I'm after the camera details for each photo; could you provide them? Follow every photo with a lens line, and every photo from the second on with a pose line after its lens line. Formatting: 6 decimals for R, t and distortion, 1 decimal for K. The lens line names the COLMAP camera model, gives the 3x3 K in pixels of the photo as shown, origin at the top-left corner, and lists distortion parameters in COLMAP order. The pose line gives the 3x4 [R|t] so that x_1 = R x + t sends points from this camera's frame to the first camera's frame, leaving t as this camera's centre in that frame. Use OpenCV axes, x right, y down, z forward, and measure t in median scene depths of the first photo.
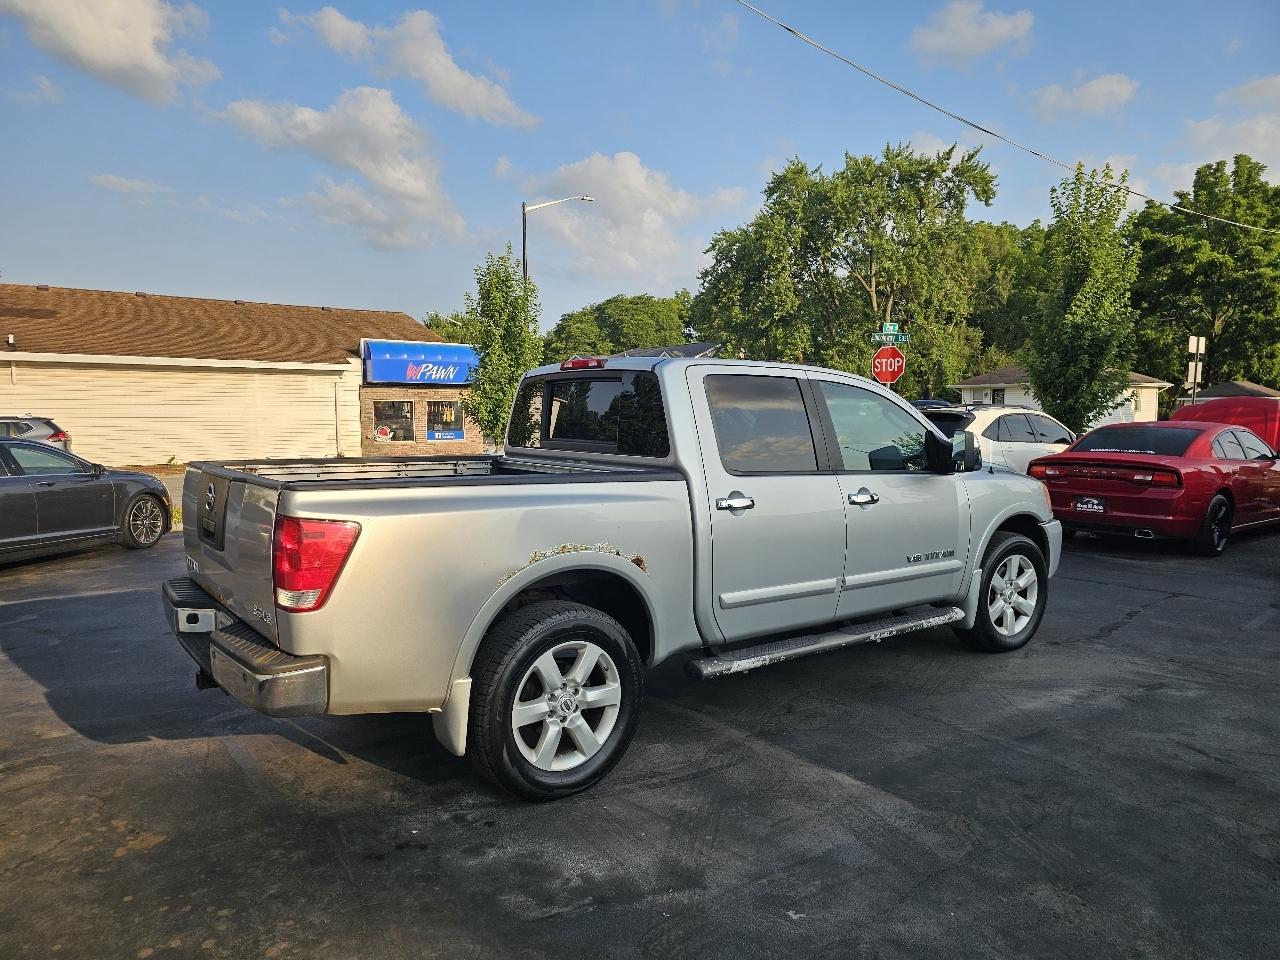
lens RADIAL K [[868.0, 0, 640.9], [0, 868.0, 504.9], [0, 0, 1]] dist [0.055311, -0.055629]
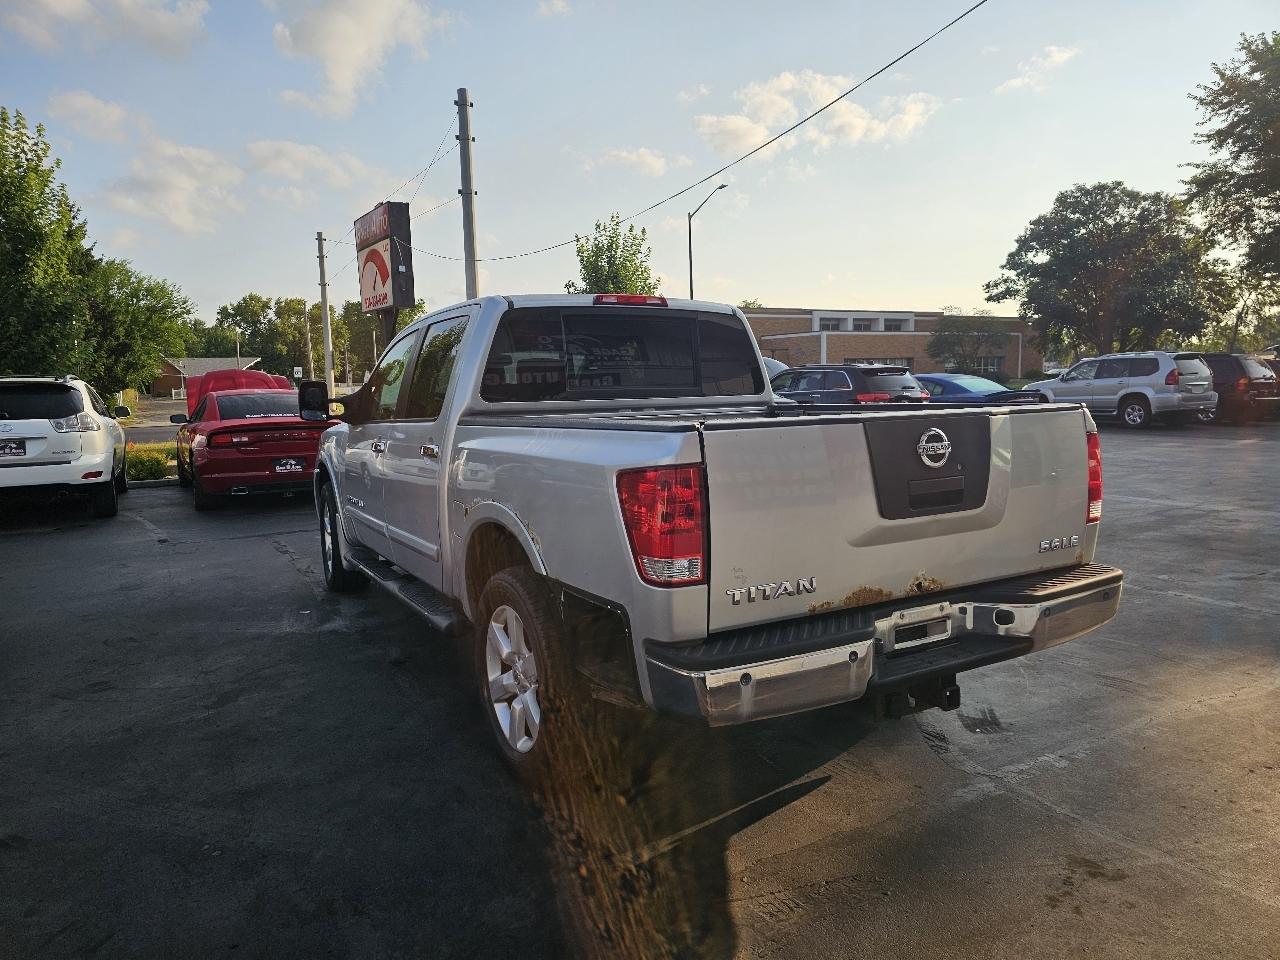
lens RADIAL K [[849.5, 0, 644.3], [0, 849.5, 475.5], [0, 0, 1]] dist [0.058347, -0.053929]
pose [[0.121046, -0.110346, 0.986495, -0.159934], [0.126635, 0.987399, 0.094909, -0.010814], [-0.984536, 0.113437, 0.133494, 0.149251]]
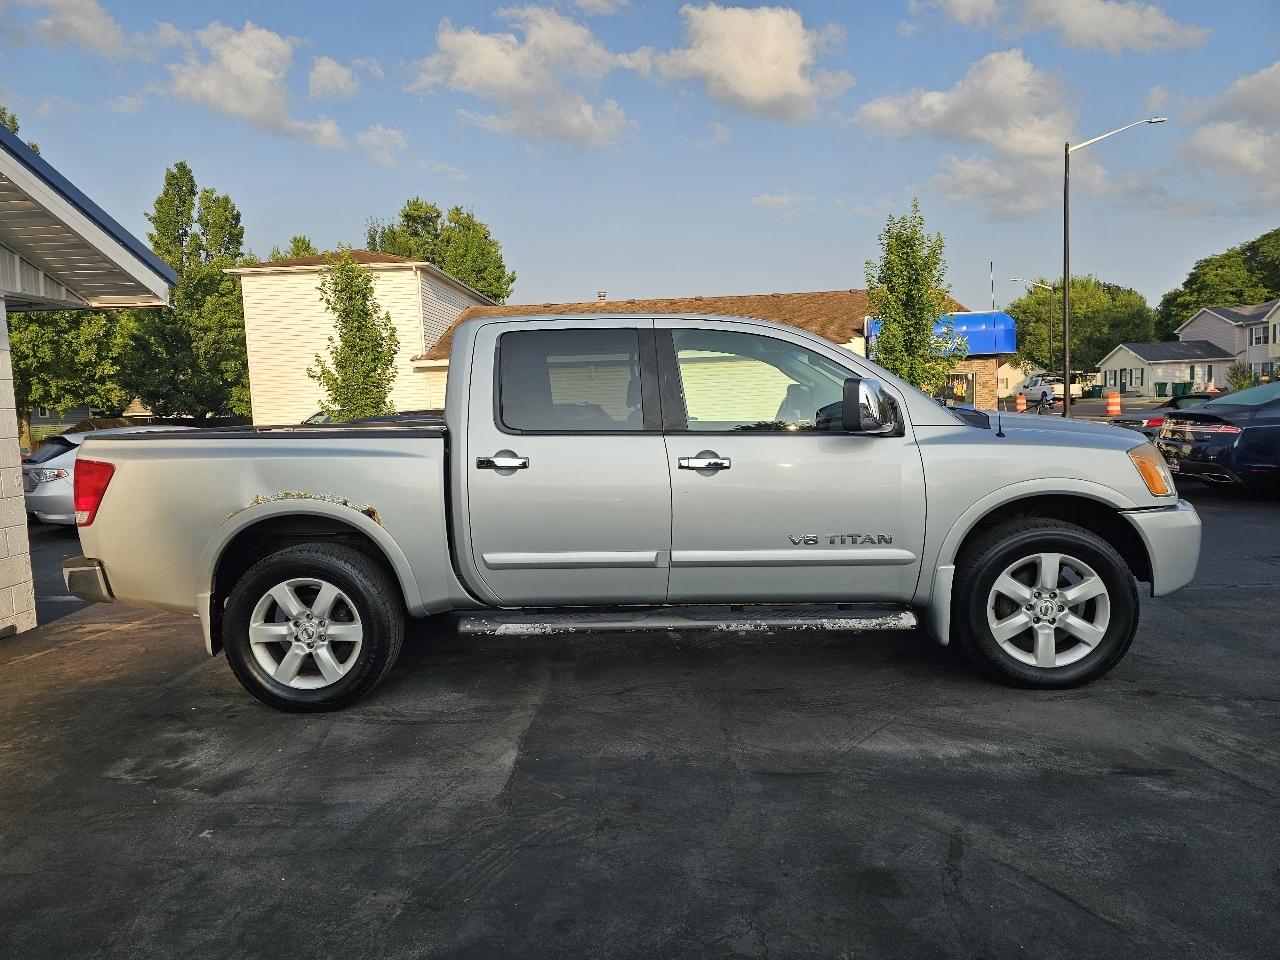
lens RADIAL K [[867.4, 0, 630.9], [0, 867.4, 482.4], [0, 0, 1]] dist [0.059072, -0.045204]
pose [[0.765975, 0.030036, -0.642168, 0.128081], [-0.031654, 0.999458, 0.008990, 0.001063], [0.642090, 0.013441, 0.766511, 0.050942]]
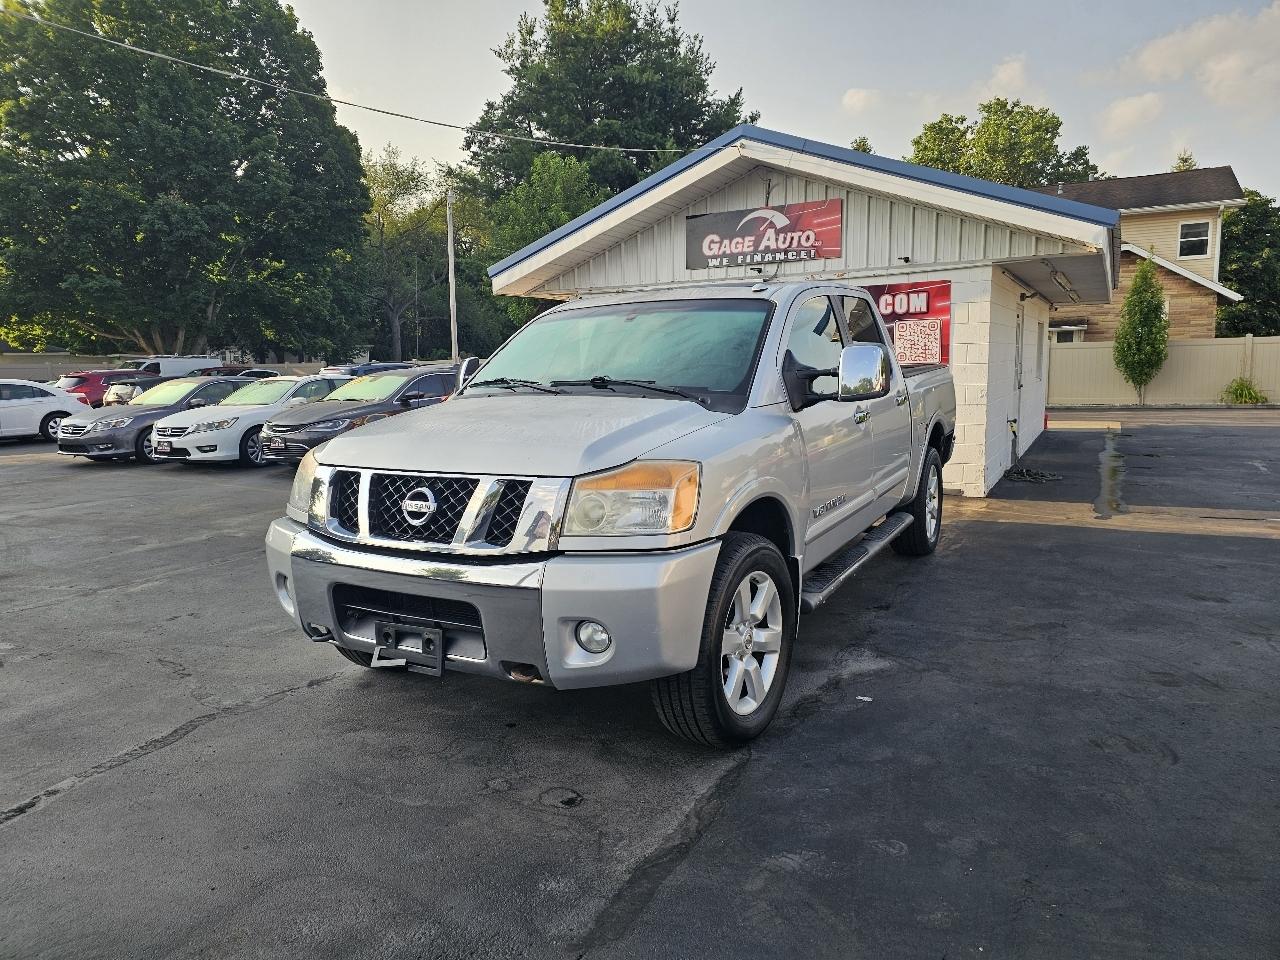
lens RADIAL K [[844.5, 0, 624.6], [0, 844.5, 463.9], [0, 0, 1]] dist [0.064618, -0.062294]
pose [[-0.921206, 0.069170, -0.382877, 0.101746], [-0.017947, 0.975468, 0.219407, -0.031971], [0.388661, 0.208991, -0.897366, 0.348897]]
